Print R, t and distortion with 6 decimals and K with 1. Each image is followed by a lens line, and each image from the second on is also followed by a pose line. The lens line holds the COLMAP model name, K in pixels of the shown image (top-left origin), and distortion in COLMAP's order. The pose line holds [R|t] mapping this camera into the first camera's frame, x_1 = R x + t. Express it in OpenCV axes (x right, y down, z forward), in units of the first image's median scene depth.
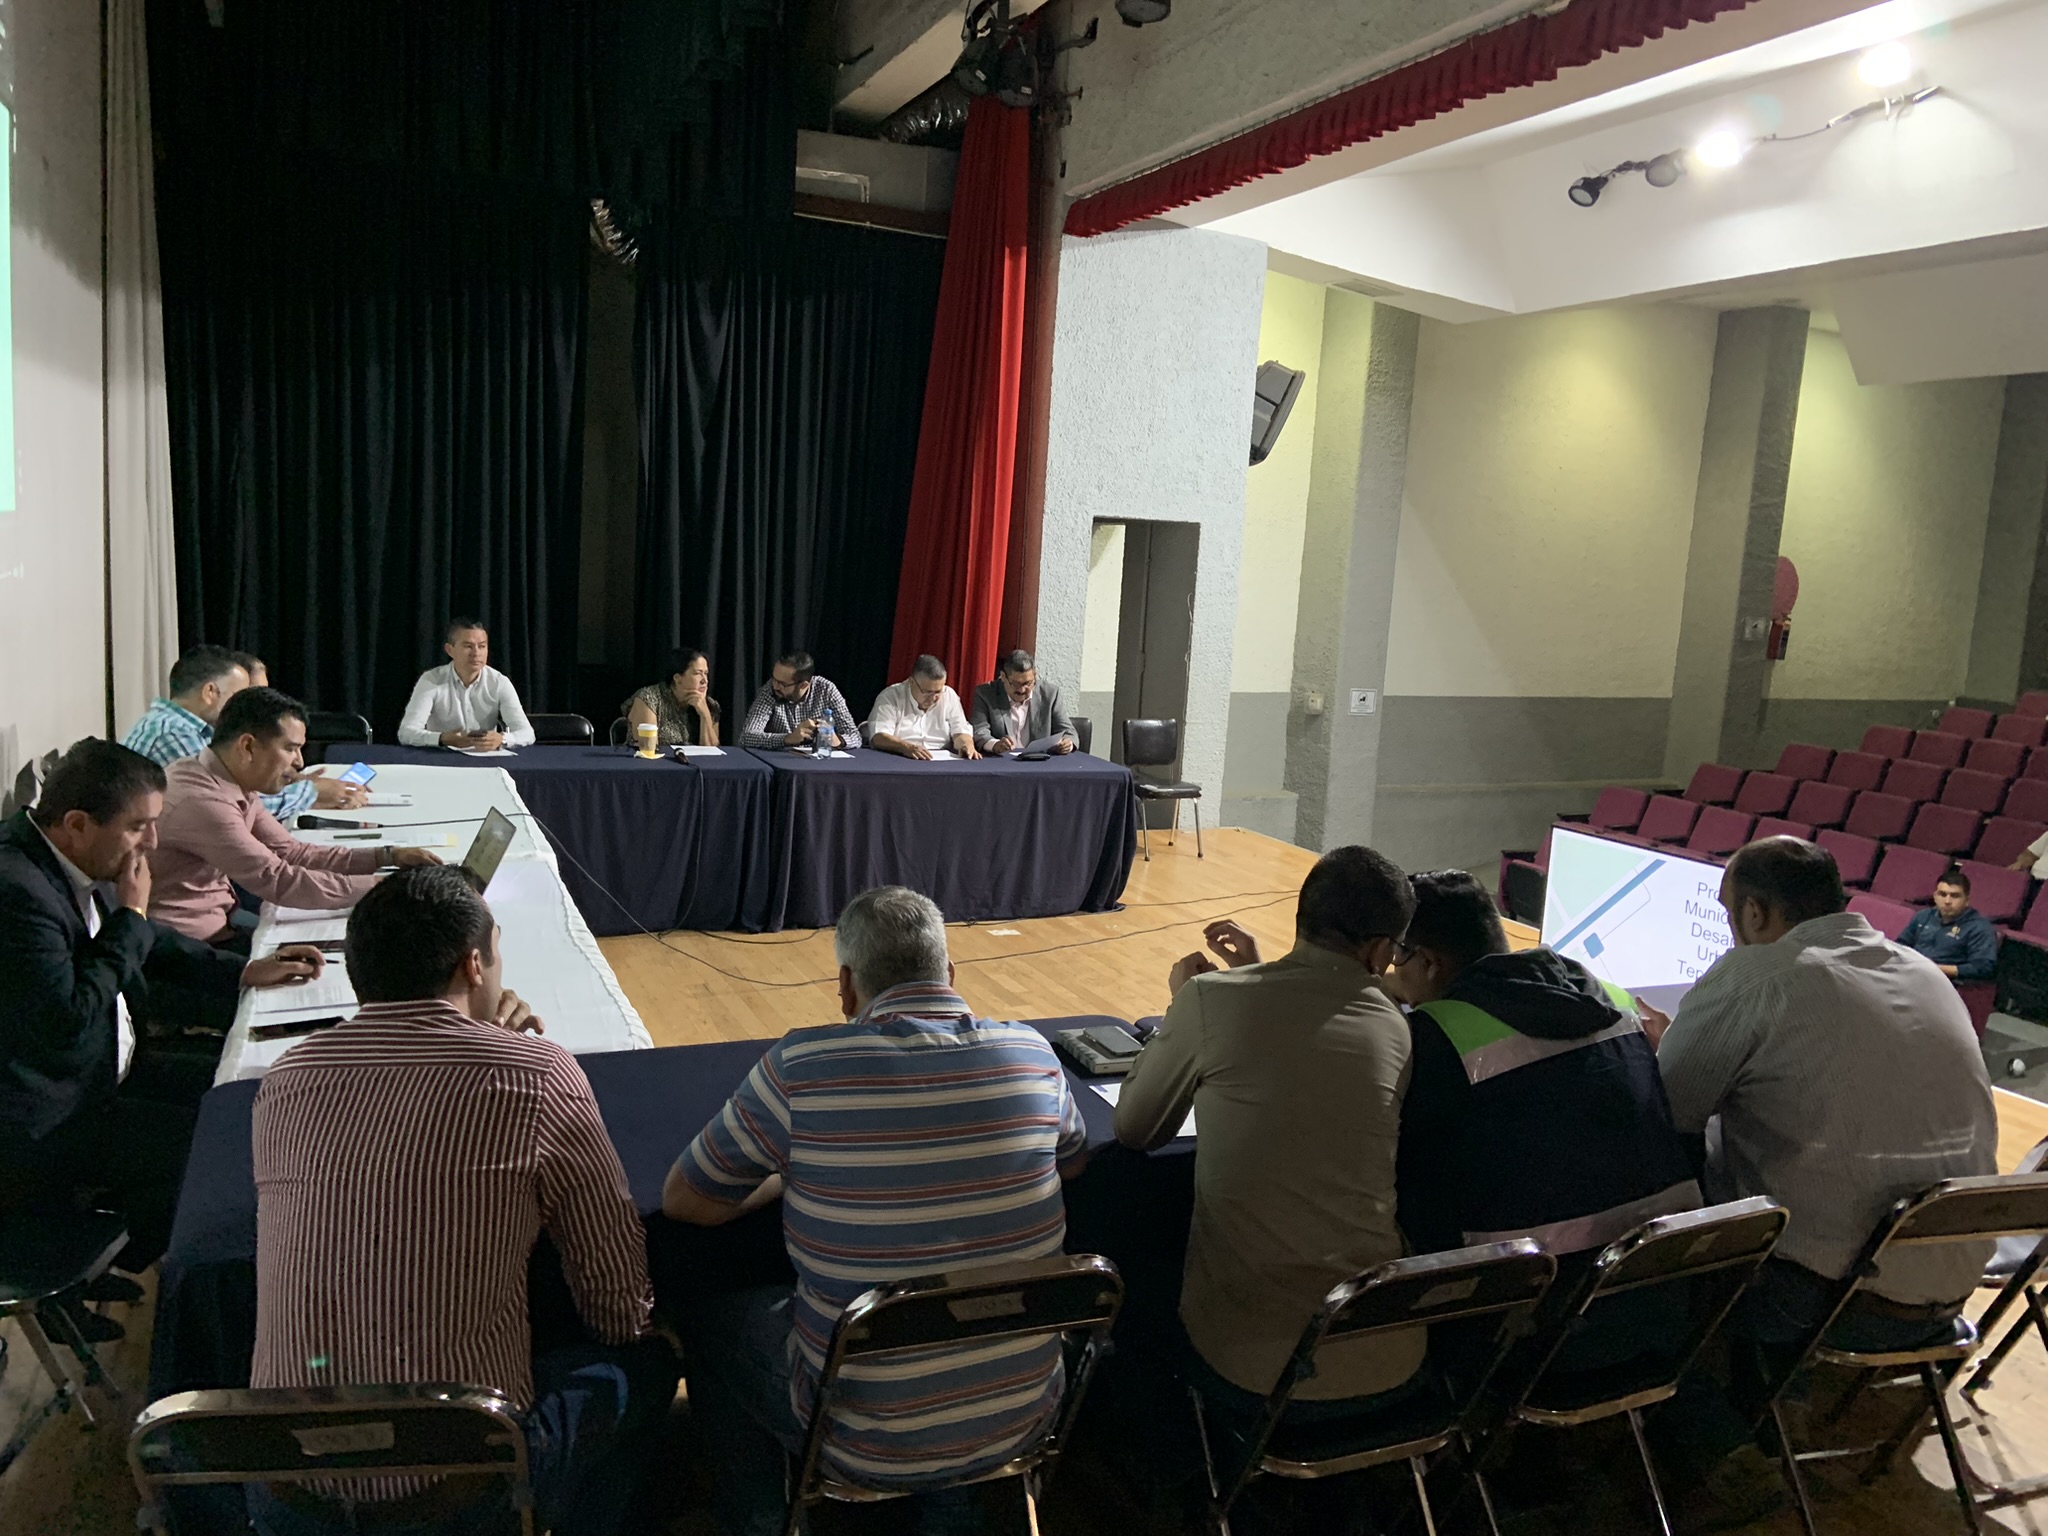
lens RADIAL K [[1581.5, 0, 1036.3], [0, 1581.5, 745.7], [0, 0, 1]] dist [0.109998, -0.149129]
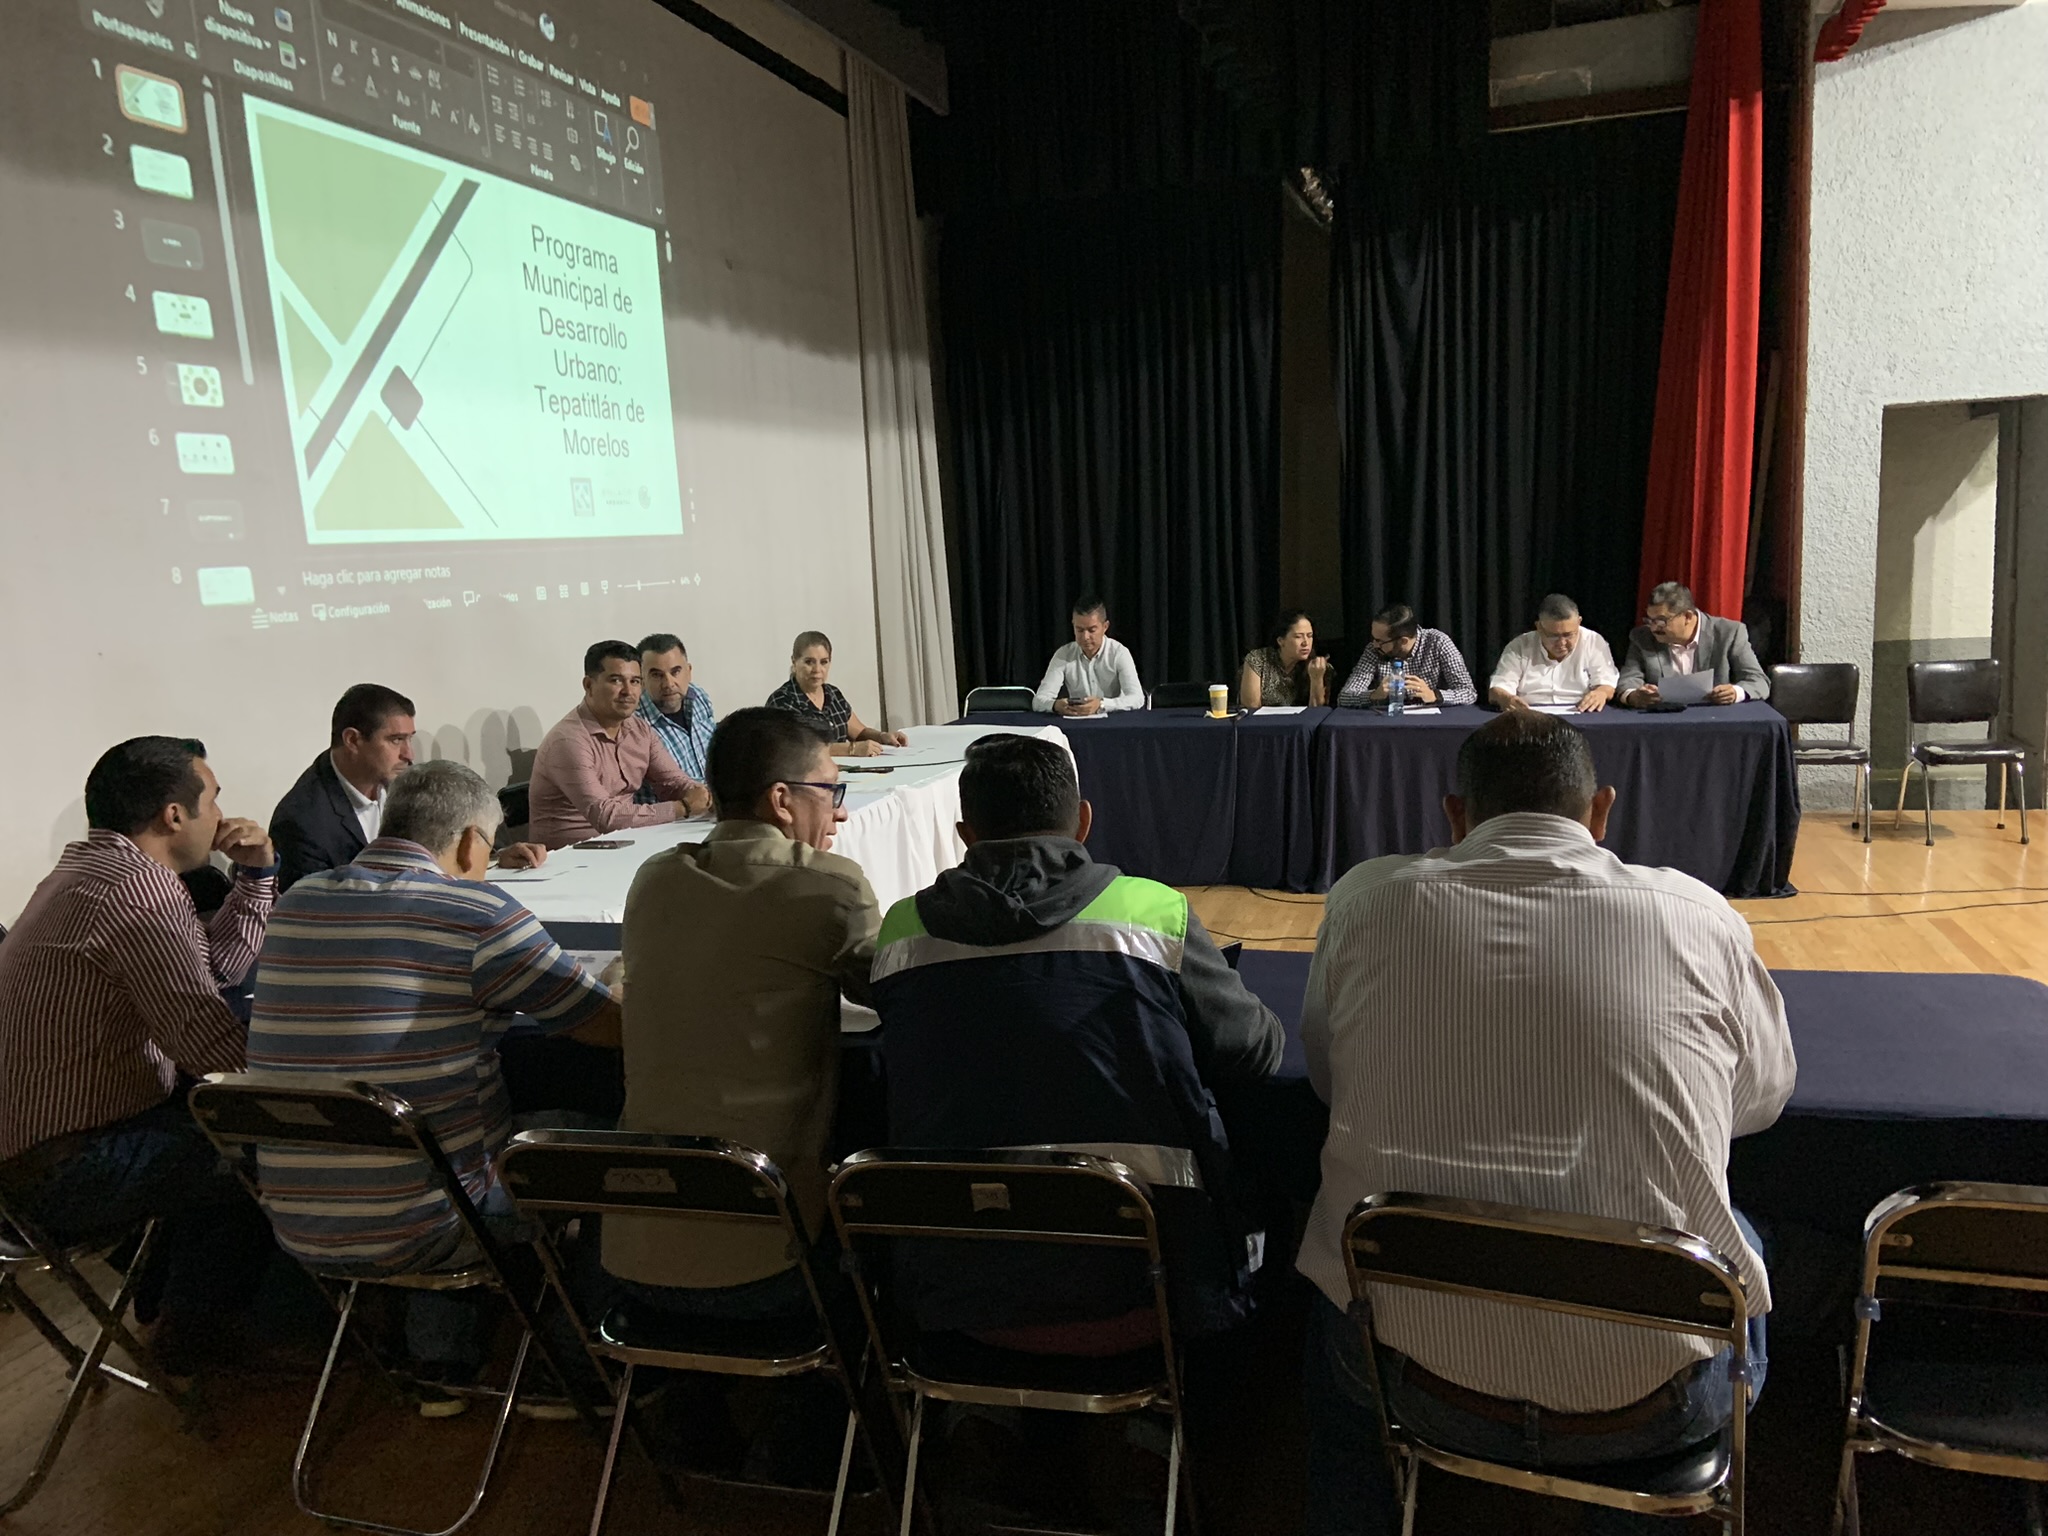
lens RADIAL K [[1583.8, 0, 1000.7], [0, 1583.8, 772.9], [0, 0, 1]] dist [0.114003, -0.147271]
pose [[0.742383, -0.006587, -0.669943, 0.298786], [0.015795, 0.999846, 0.007671, 0.028991], [0.669789, -0.016277, 0.742373, 0.131531]]
